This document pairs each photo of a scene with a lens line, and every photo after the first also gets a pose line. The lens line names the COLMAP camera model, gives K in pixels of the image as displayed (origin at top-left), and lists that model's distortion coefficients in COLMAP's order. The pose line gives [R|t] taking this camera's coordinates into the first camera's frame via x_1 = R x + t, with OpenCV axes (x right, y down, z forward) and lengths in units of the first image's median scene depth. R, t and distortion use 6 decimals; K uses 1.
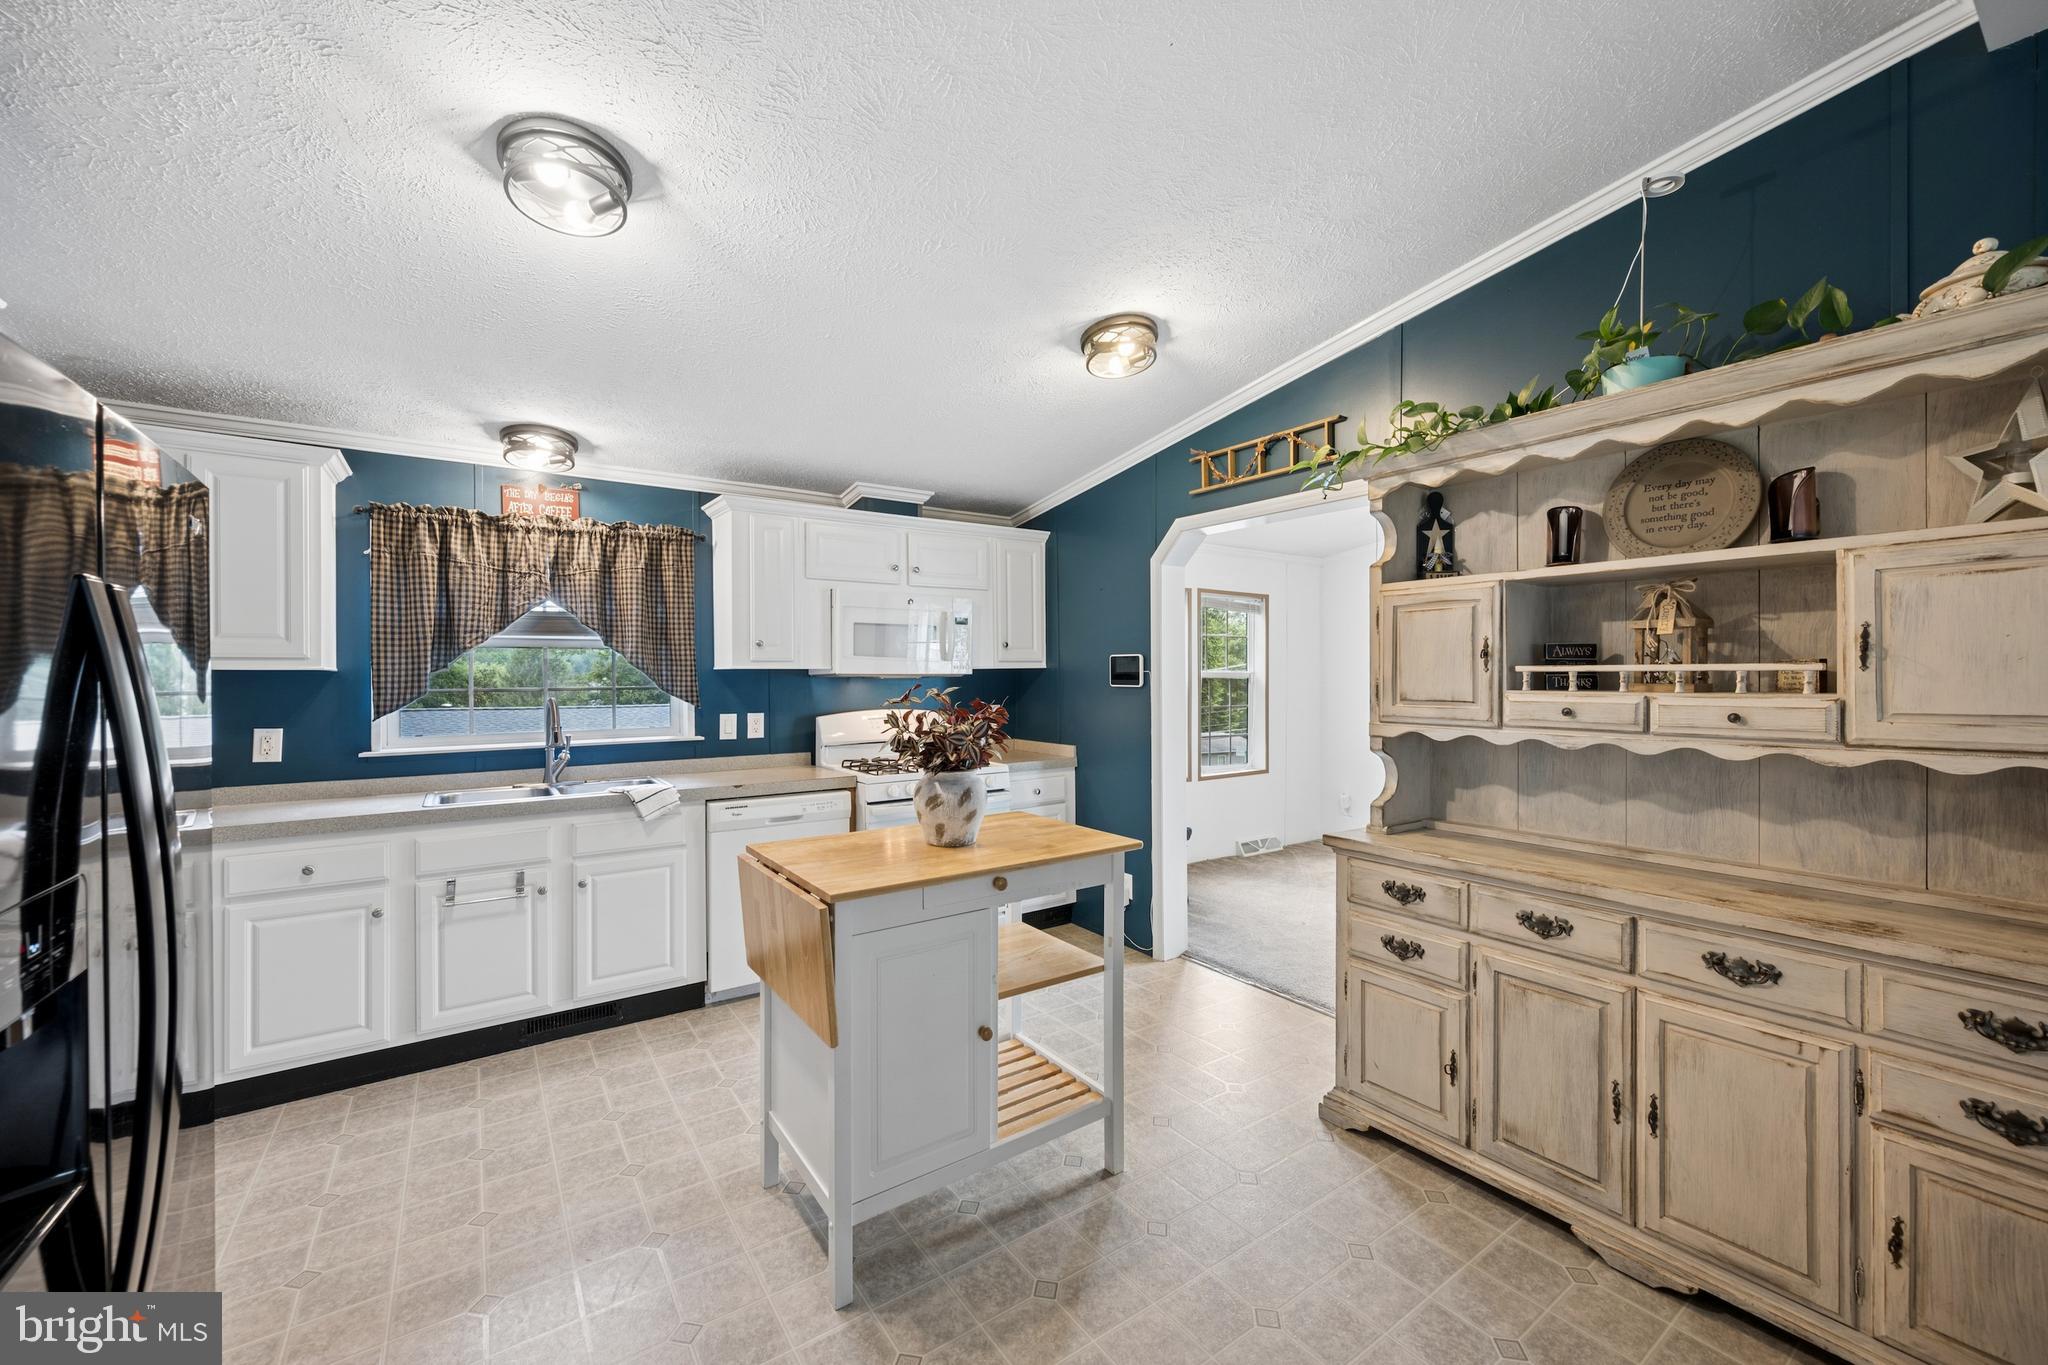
lens RADIAL K [[809.1, 0, 1017.6], [0, 809.1, 679.7], [0, 0, 1]] dist [0.003614, 0.000793]
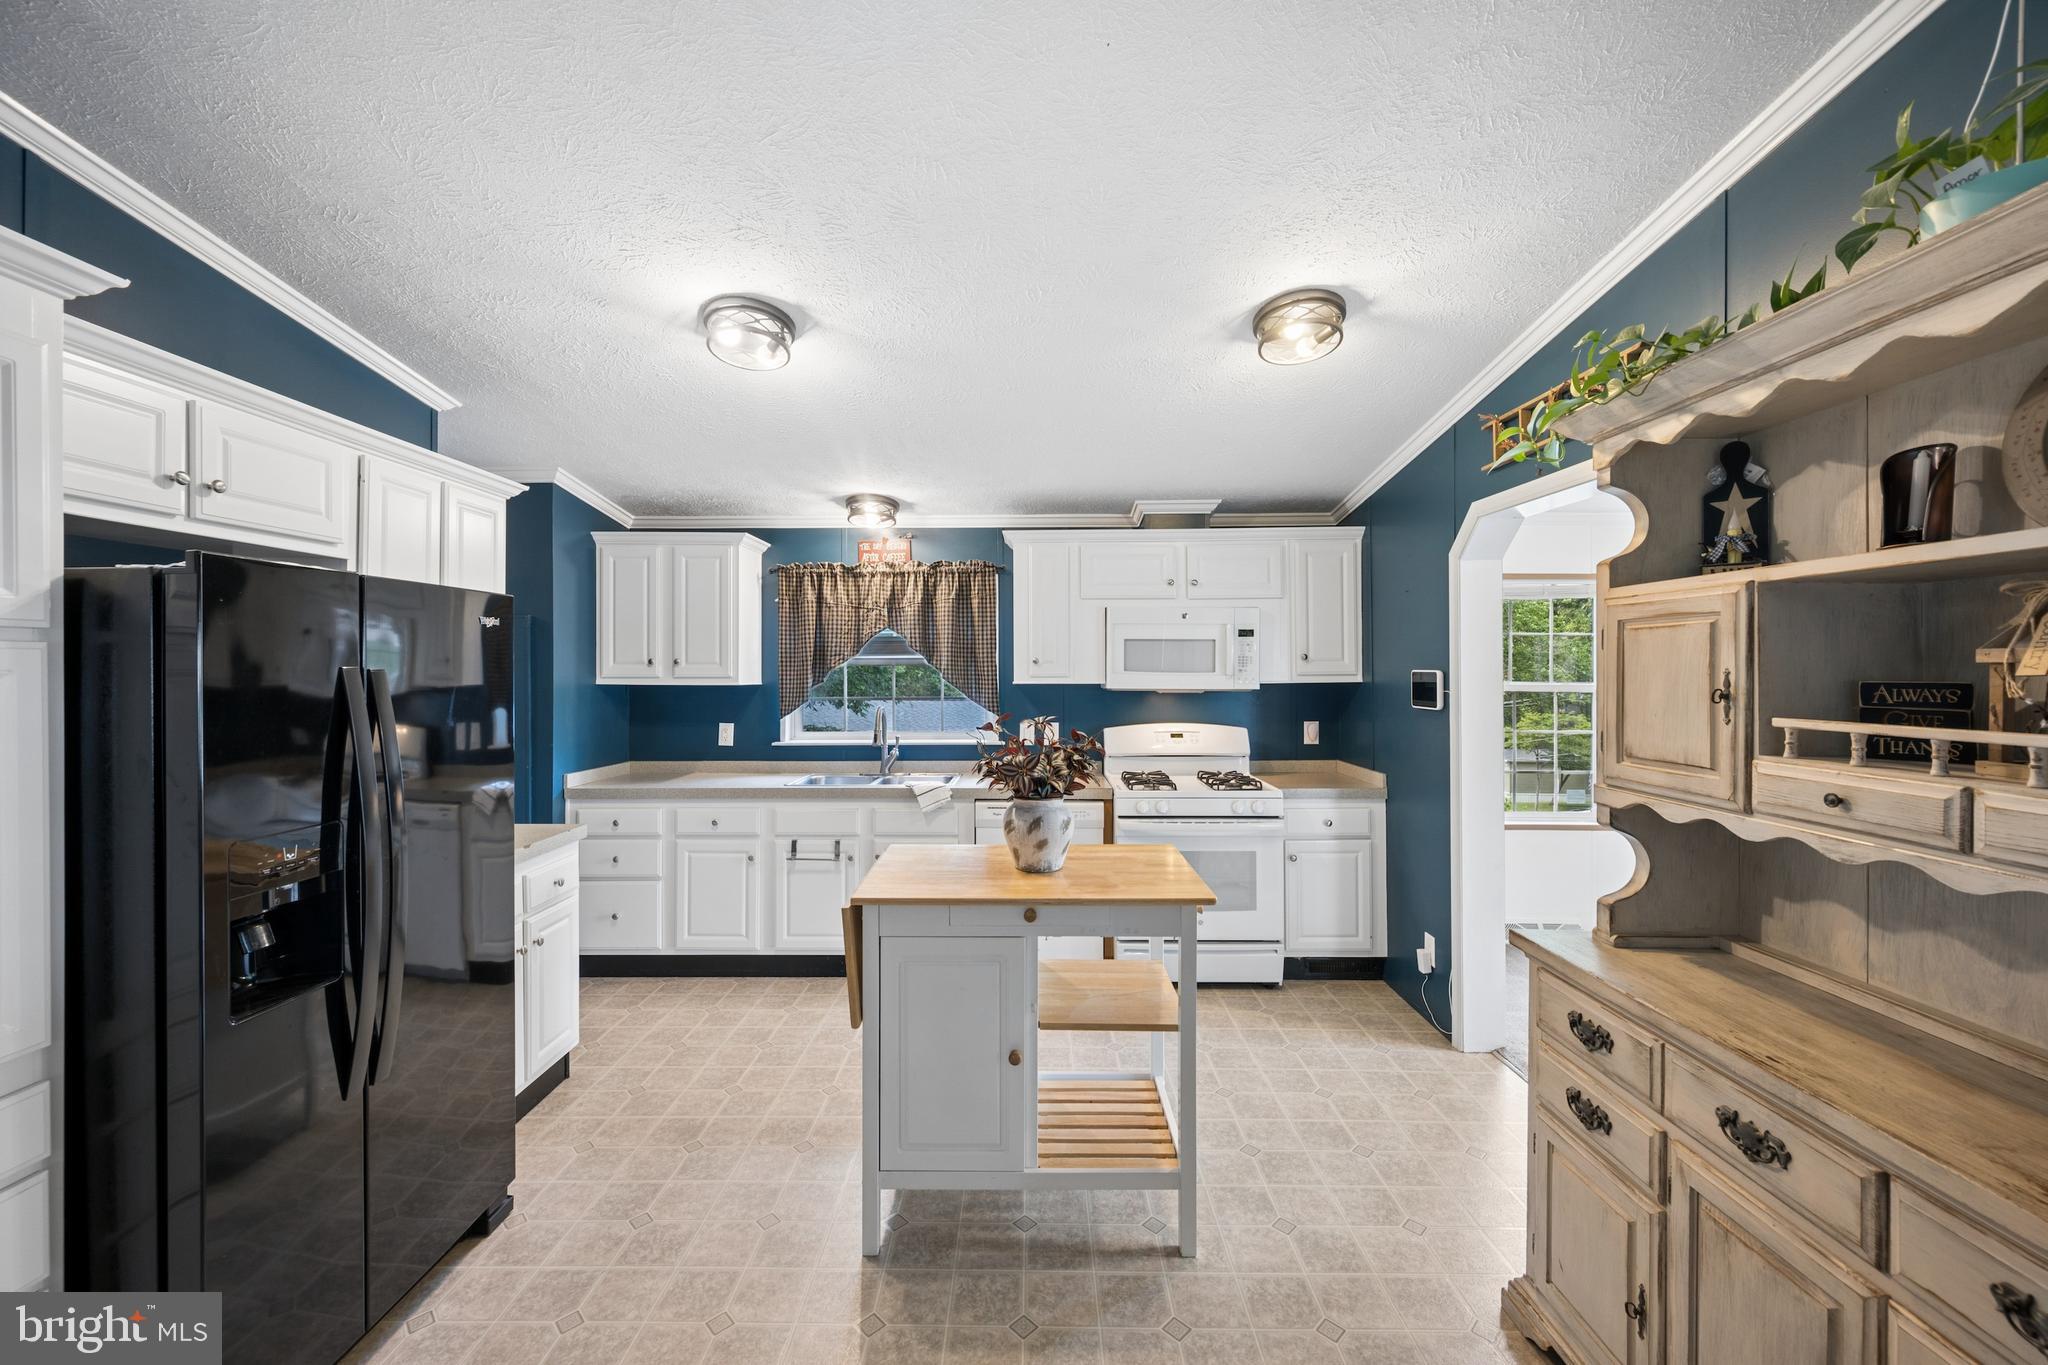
lens RADIAL K [[809.1, 0, 1012.7], [0, 809.1, 671.4], [0, 0, 1]] dist [0.003614, 0.000793]
pose [[0.810772, 0.003362, -0.585352, 0.436677], [-0.004761, 0.999988, -0.000852, -0.042689], [0.585342, 0.003477, 0.810779, 0.125155]]
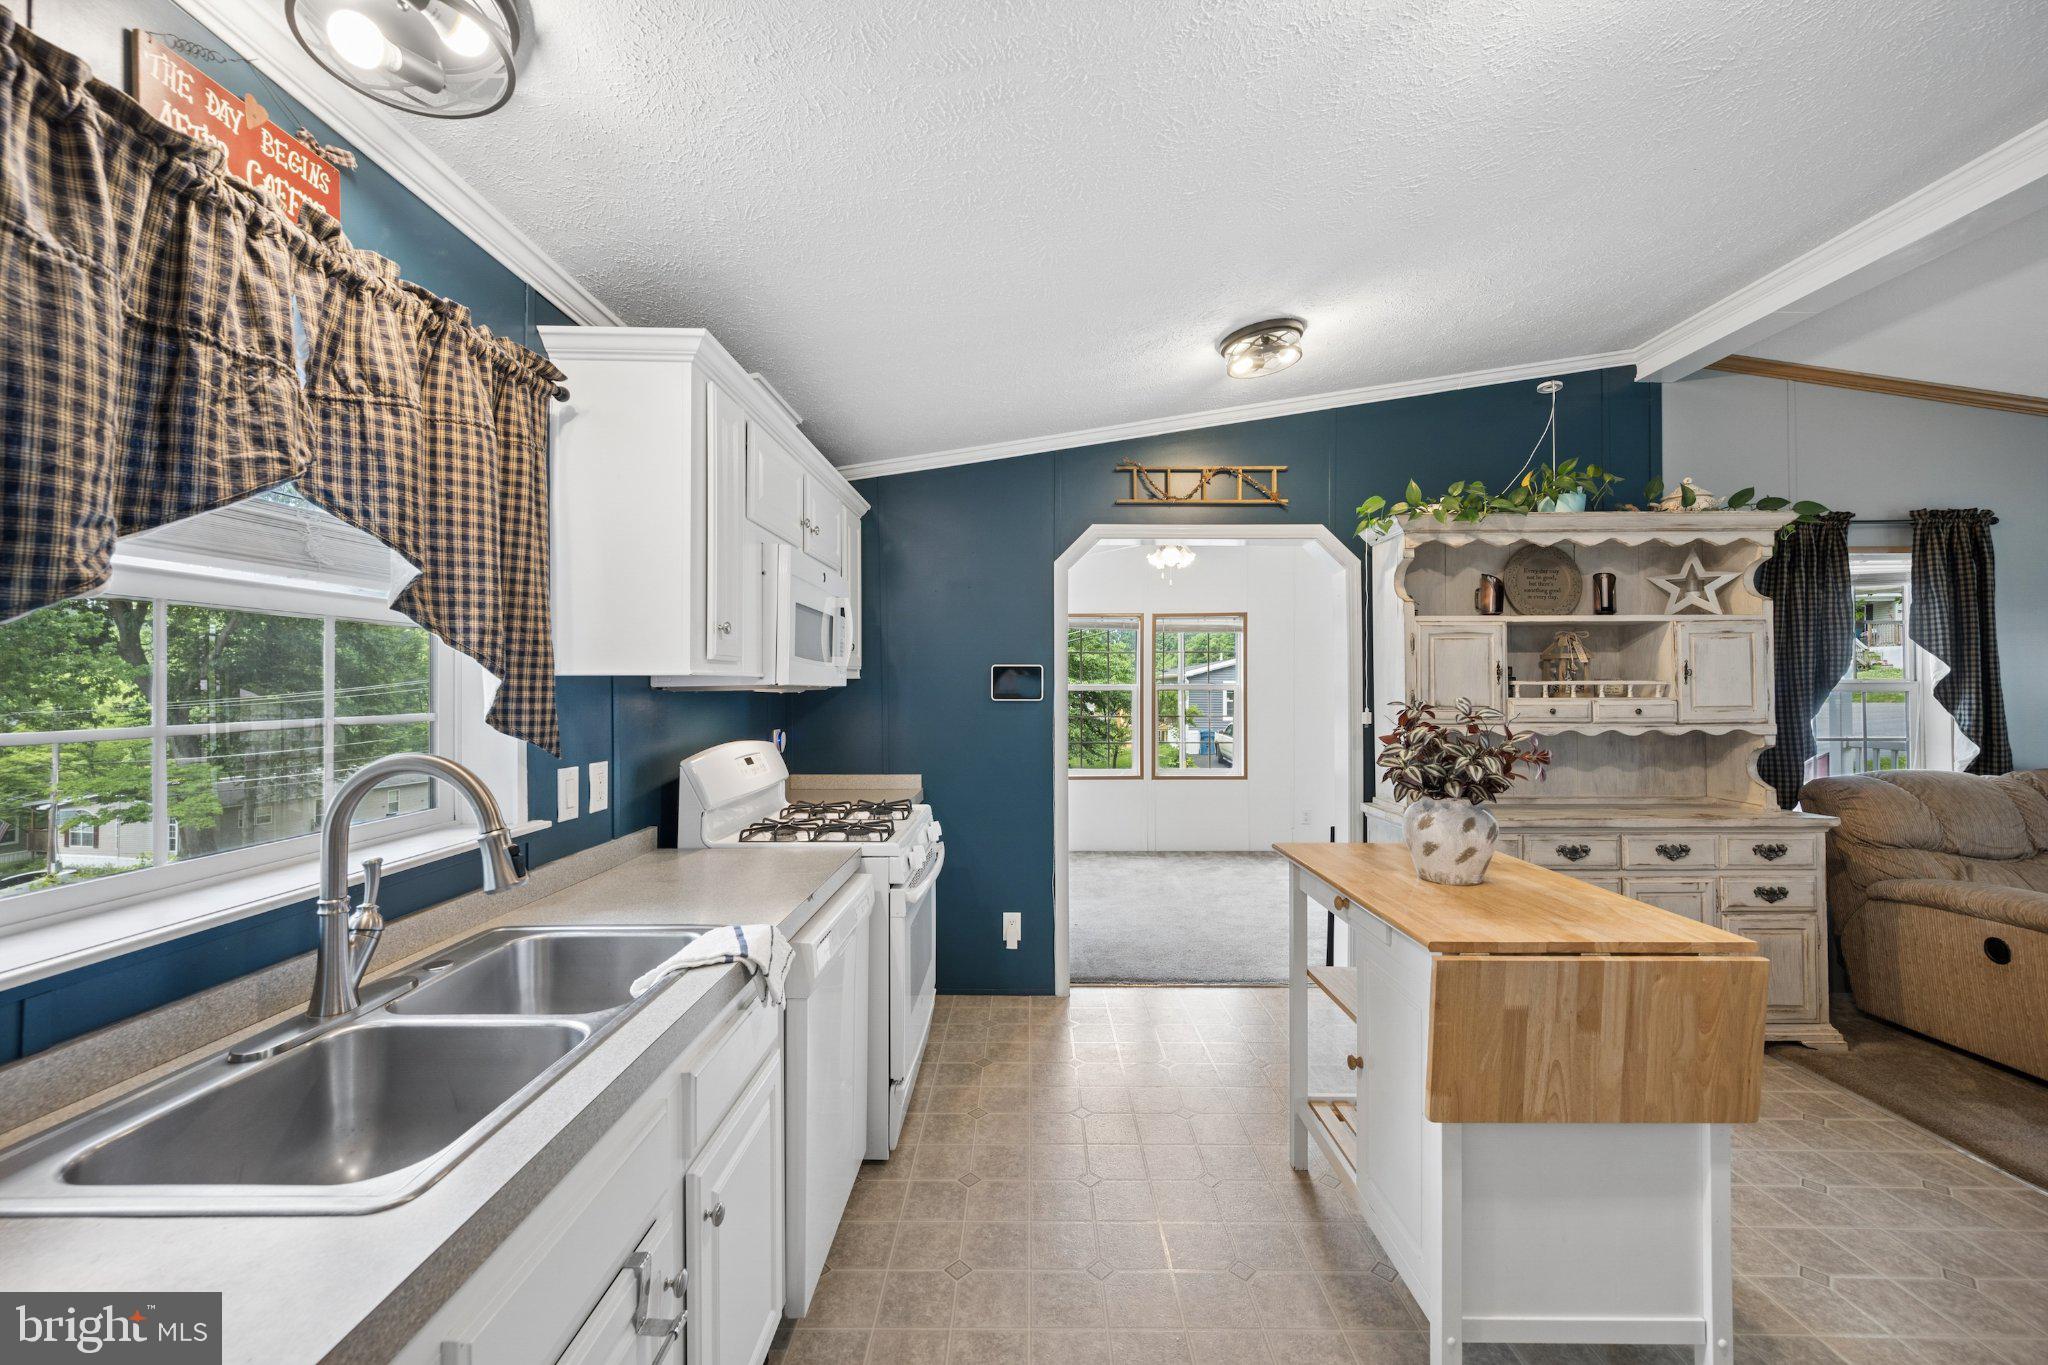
lens RADIAL K [[809.1, 0, 1024.8], [0, 809.1, 681.8], [0, 0, 1]] dist [0.003614, 0.000793]
pose [[0.566845, 0.006631, 0.823798, -0.933619], [0.005363, 0.999917, -0.011739, -0.002788], [-0.823807, 0.011072, 0.566762, 0.775429]]
